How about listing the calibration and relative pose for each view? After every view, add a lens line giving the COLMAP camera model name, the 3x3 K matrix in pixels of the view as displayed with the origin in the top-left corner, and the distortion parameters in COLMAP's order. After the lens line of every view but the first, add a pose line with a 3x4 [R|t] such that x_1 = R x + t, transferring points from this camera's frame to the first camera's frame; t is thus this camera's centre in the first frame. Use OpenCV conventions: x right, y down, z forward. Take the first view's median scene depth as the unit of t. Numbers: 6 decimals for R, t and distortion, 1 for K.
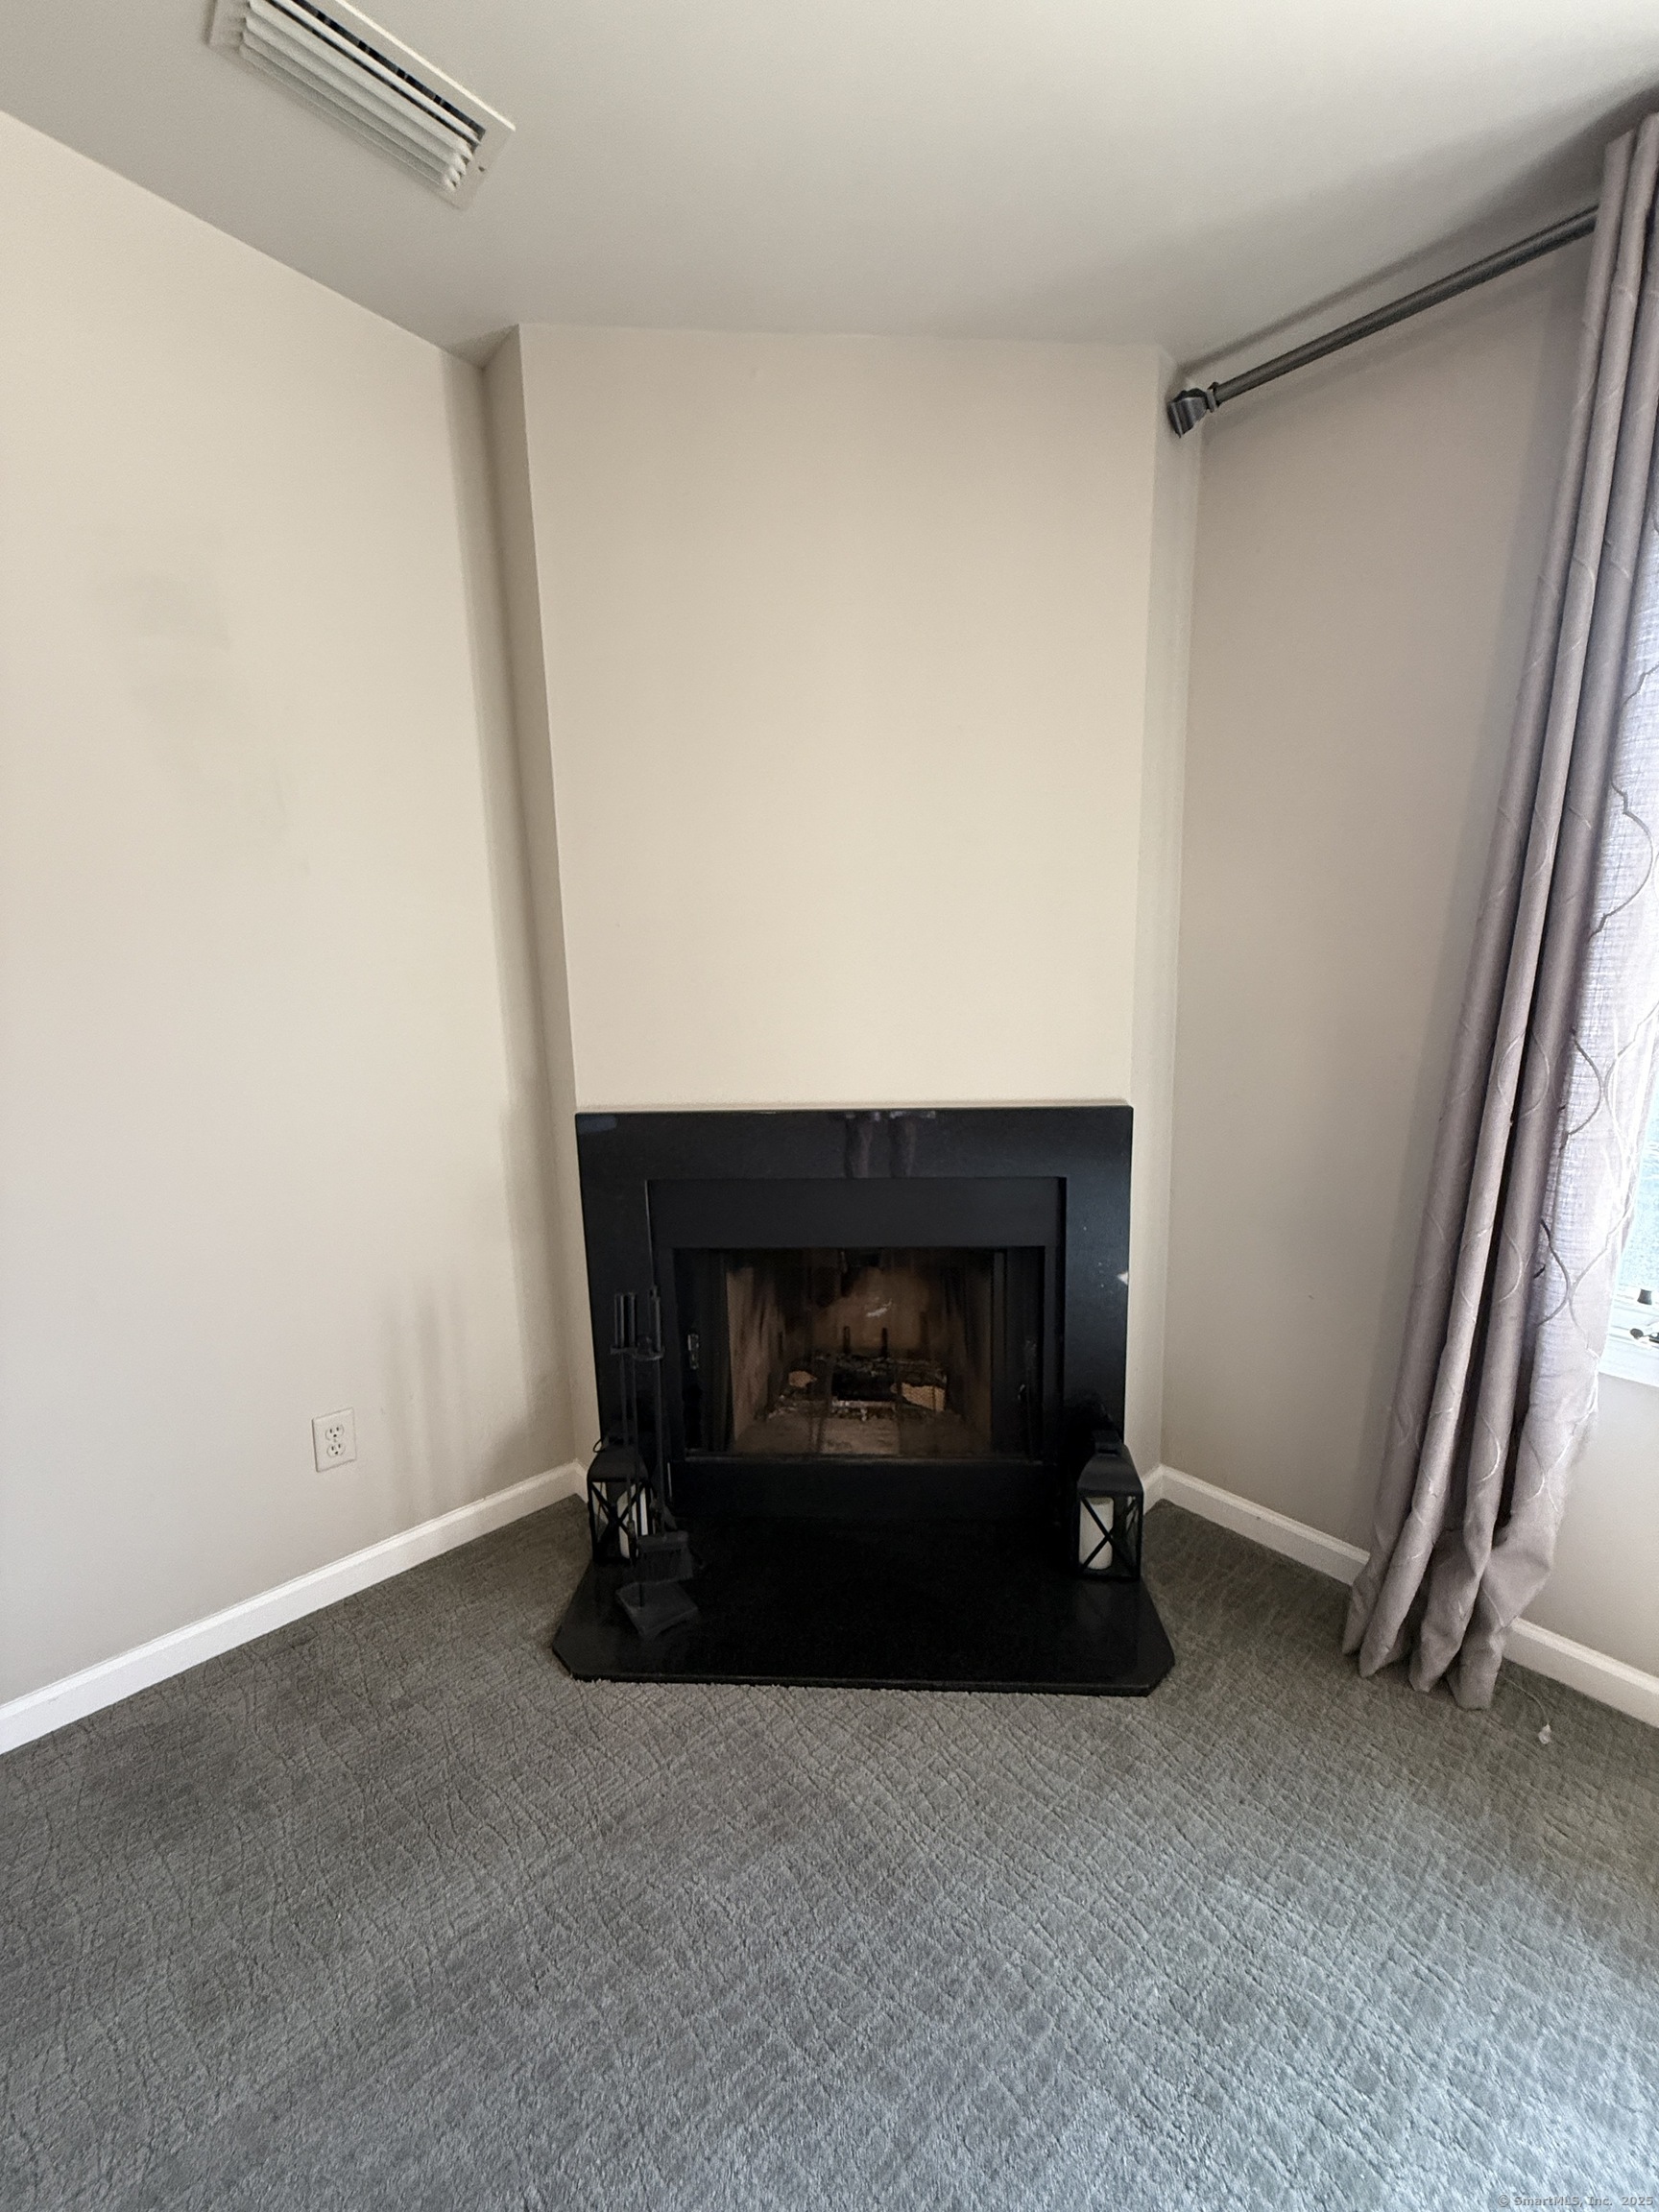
lens RADIAL K [[881.4, 0, 832.8], [0, 881.4, 1100.1], [0, 0, 1]] dist [-0.005716, 0.001266]
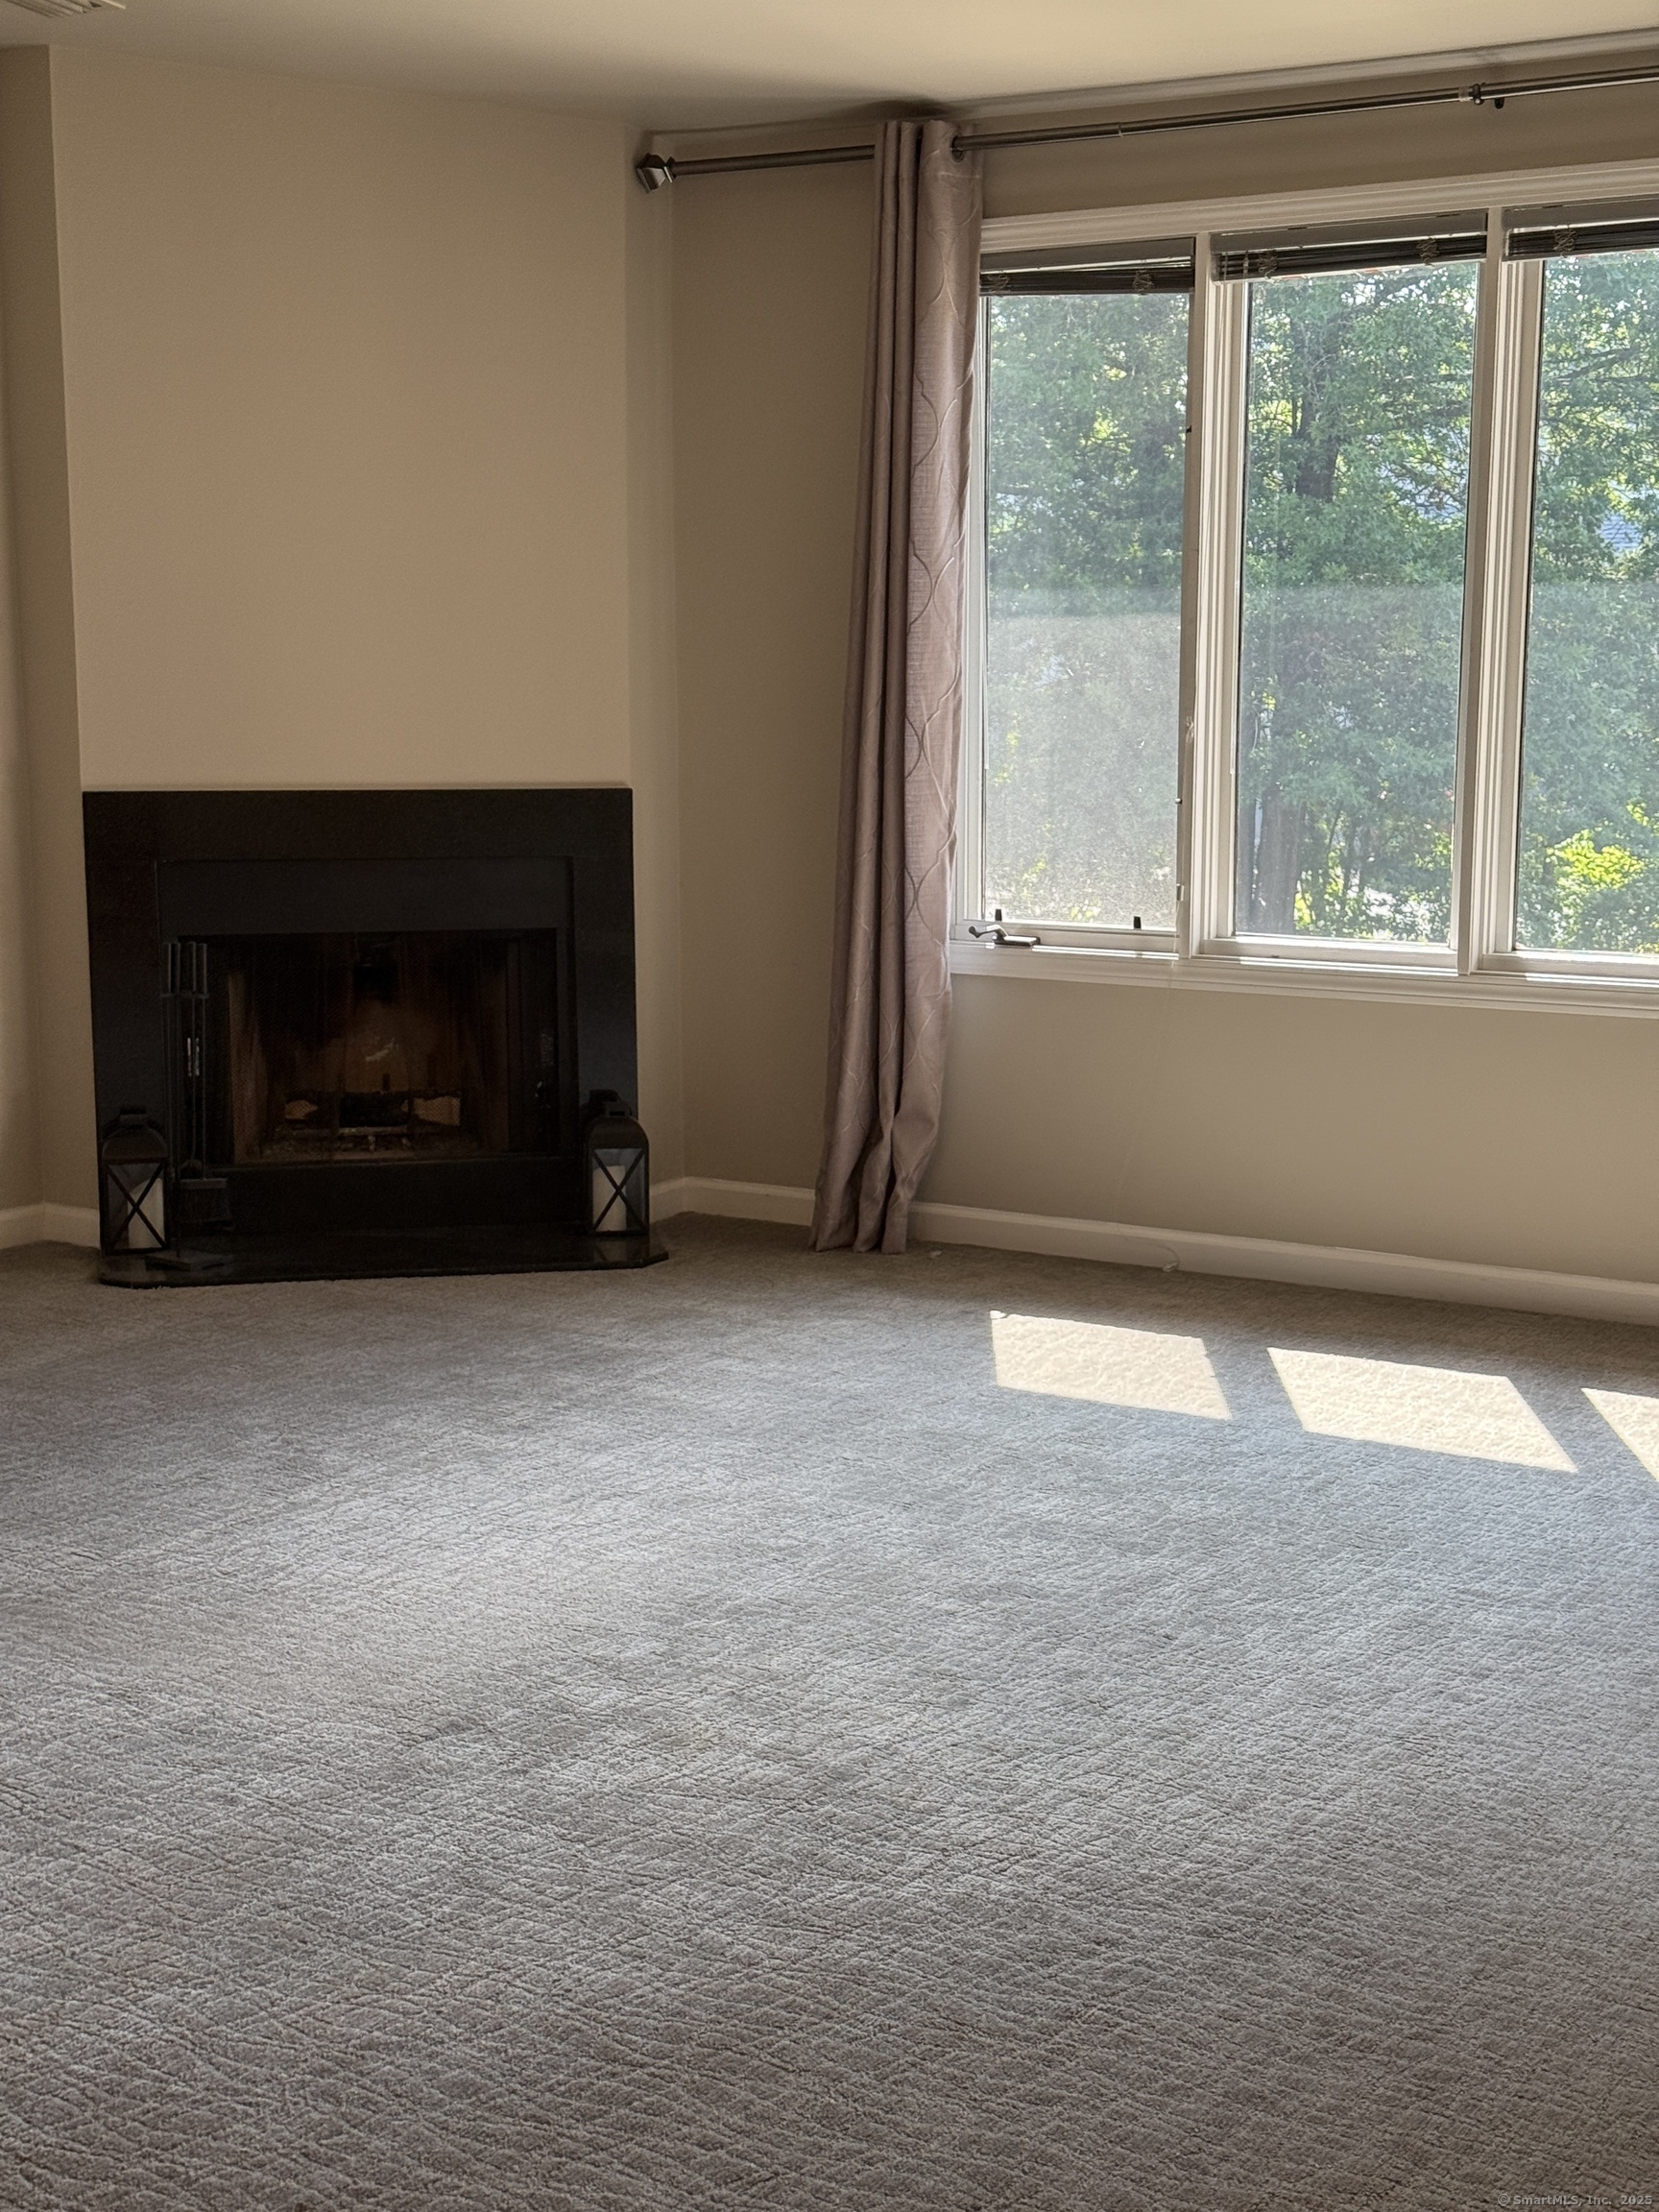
lens RADIAL K [[3039.6, 0, 815.0], [0, 3039.6, 1118.6], [0, 0, 1]] dist [0.093366, 0.000000]
pose [[0.963703, -0.022234, 0.266050, -0.430817], [0.024864, 0.999670, -0.006520, 0.432454], [-0.265817, 0.012898, 0.963937, -2.581382]]
